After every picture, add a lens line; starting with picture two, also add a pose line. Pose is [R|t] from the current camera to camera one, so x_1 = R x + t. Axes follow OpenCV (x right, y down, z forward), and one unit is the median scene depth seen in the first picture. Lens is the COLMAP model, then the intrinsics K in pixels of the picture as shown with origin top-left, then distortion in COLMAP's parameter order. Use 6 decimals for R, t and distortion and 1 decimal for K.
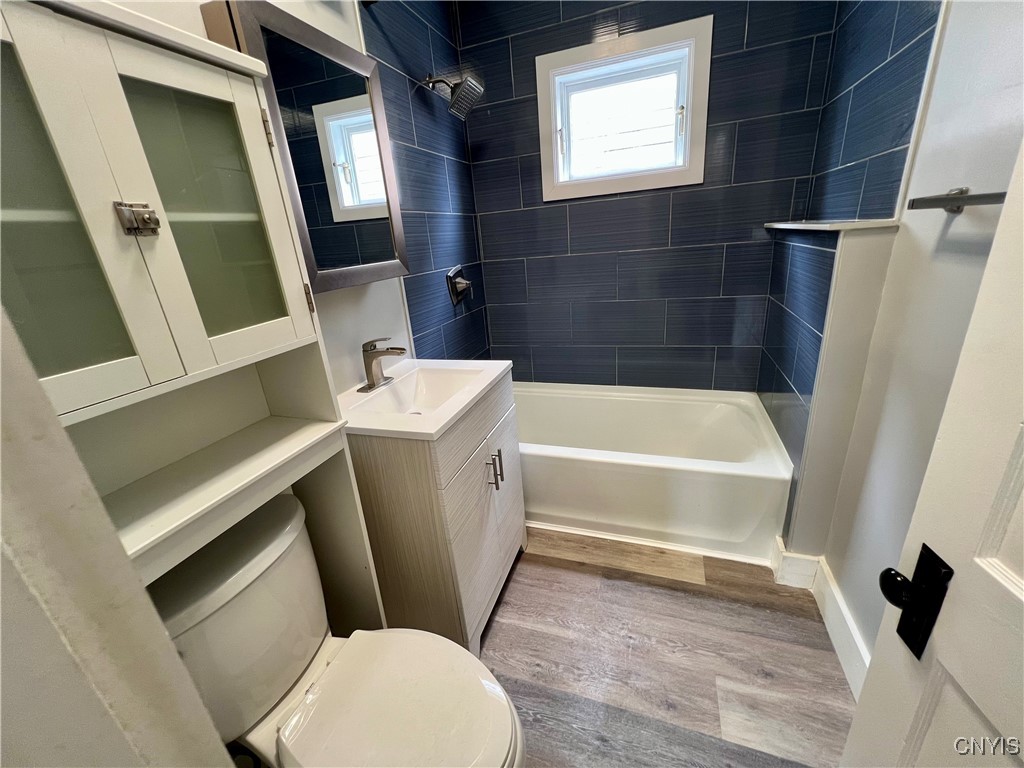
lens RADIAL K [[408.8, 0, 514.2], [0, 408.8, 385.4], [0, 0, 1]] dist [-0.000207, -0.000223]
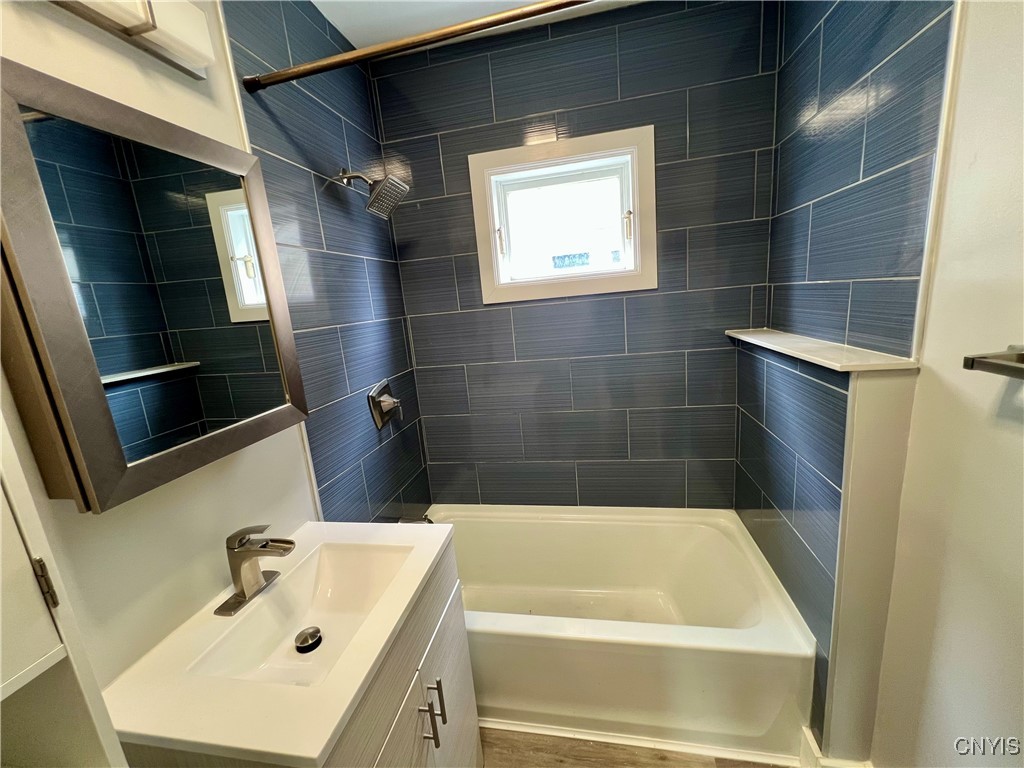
lens RADIAL K [[408.8, 0, 514.2], [0, 408.8, 385.4], [0, 0, 1]] dist [-0.000207, -0.000223]
pose [[0.989233, -0.035321, 0.142022, 0.006439], [0.056325, 0.987574, -0.146713, -0.160682], [-0.135075, 0.153133, 0.978931, 0.176017]]
